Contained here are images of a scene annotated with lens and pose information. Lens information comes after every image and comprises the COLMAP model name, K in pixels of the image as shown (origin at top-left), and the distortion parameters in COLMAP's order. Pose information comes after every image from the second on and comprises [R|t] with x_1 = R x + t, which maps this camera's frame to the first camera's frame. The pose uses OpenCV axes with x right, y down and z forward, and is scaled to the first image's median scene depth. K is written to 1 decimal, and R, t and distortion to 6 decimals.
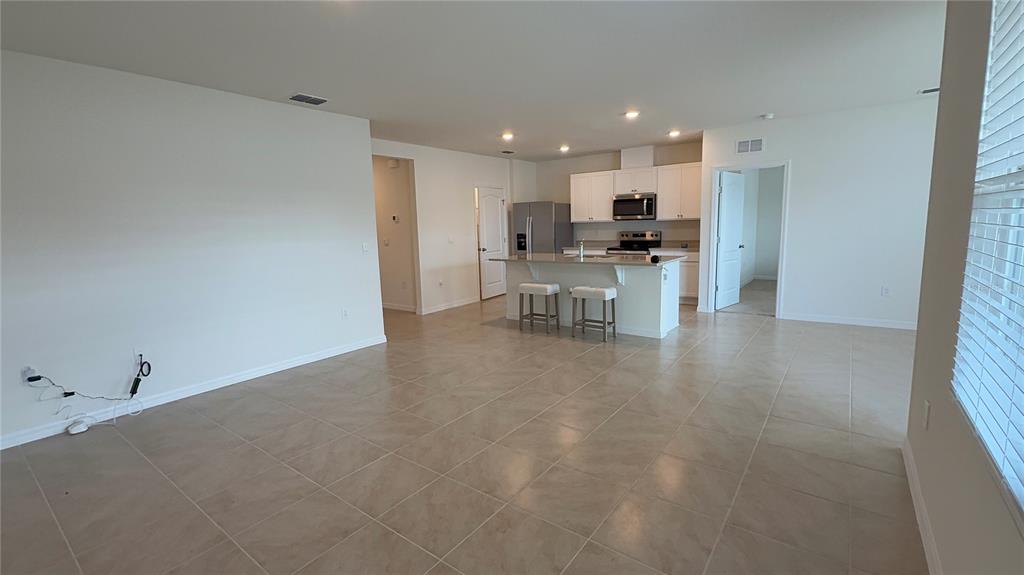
lens RADIAL K [[446.2, 0, 516.9], [0, 446.2, 282.4], [0, 0, 1]] dist [-0.001806, -0.000657]
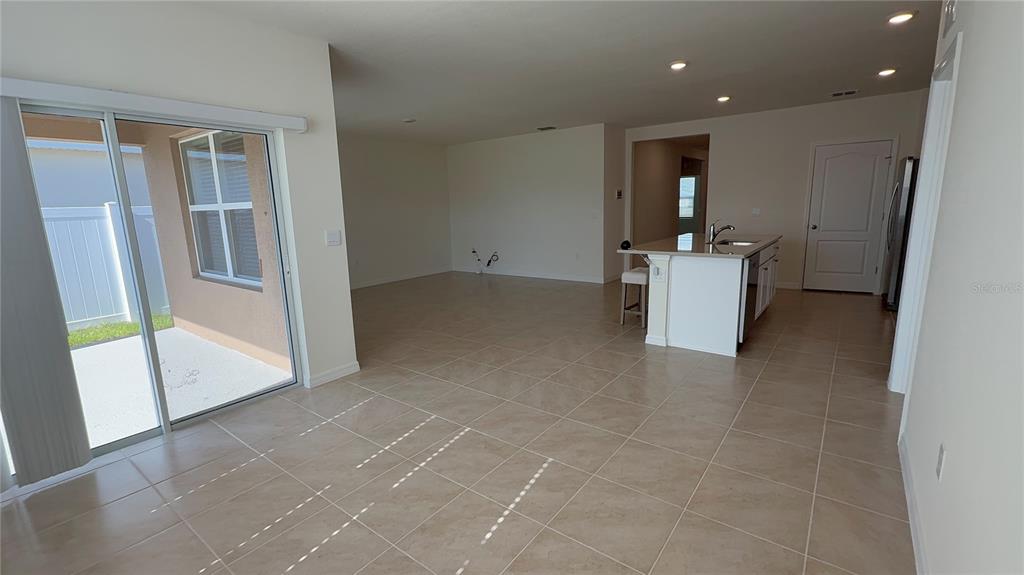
lens RADIAL K [[446.2, 0, 514.9], [0, 446.2, 287.1], [0, 0, 1]] dist [-0.001806, -0.000657]
pose [[-0.006725, 0.210930, -0.977478, 0.769663], [-0.102926, 0.972162, 0.210491, -0.086806], [0.994666, 0.102023, 0.015173, 0.505393]]
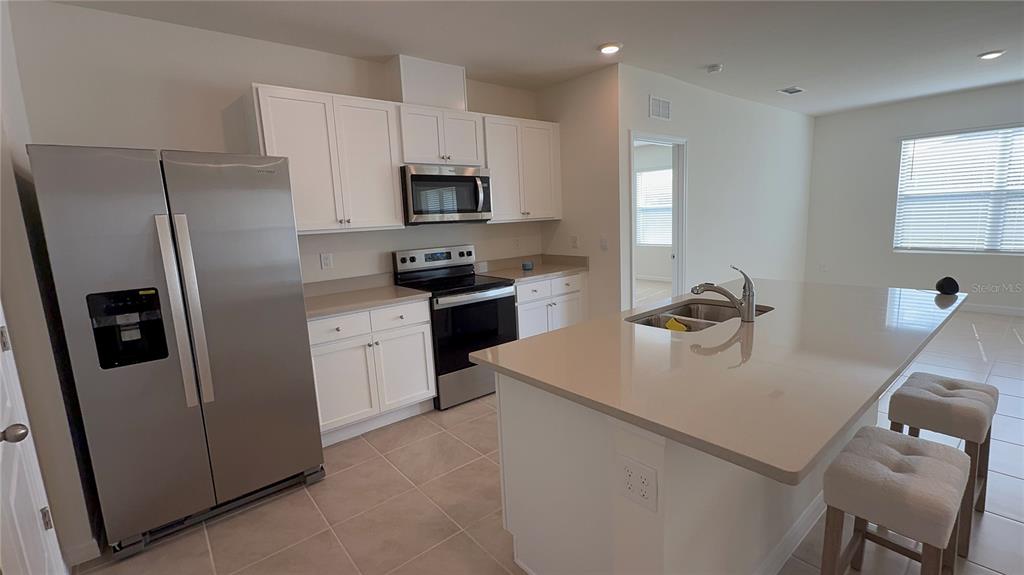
lens RADIAL K [[446.2, 0, 511.9], [0, 446.2, 284.4], [0, 0, 1]] dist [-0.001806, -0.000657]
pose [[0.236037, -0.128223, 0.963247, -0.172232], [0.168185, 0.981687, 0.089465, -0.112628], [-0.957079, 0.140887, 0.253280, 0.864562]]
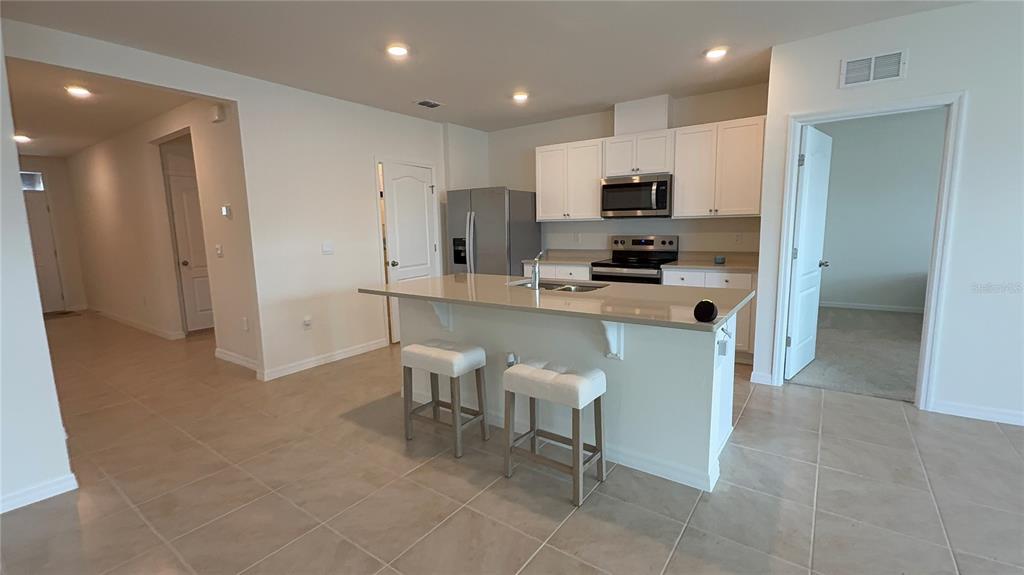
lens RADIAL K [[446.2, 0, 508.5], [0, 446.2, 287.2], [0, 0, 1]] dist [-0.001806, -0.000657]
pose [[0.999966, 0.006004, 0.005612, 0.088348], [-0.006041, 0.999960, 0.006619, -0.048615], [-0.005572, -0.006653, 0.999962, 0.398806]]
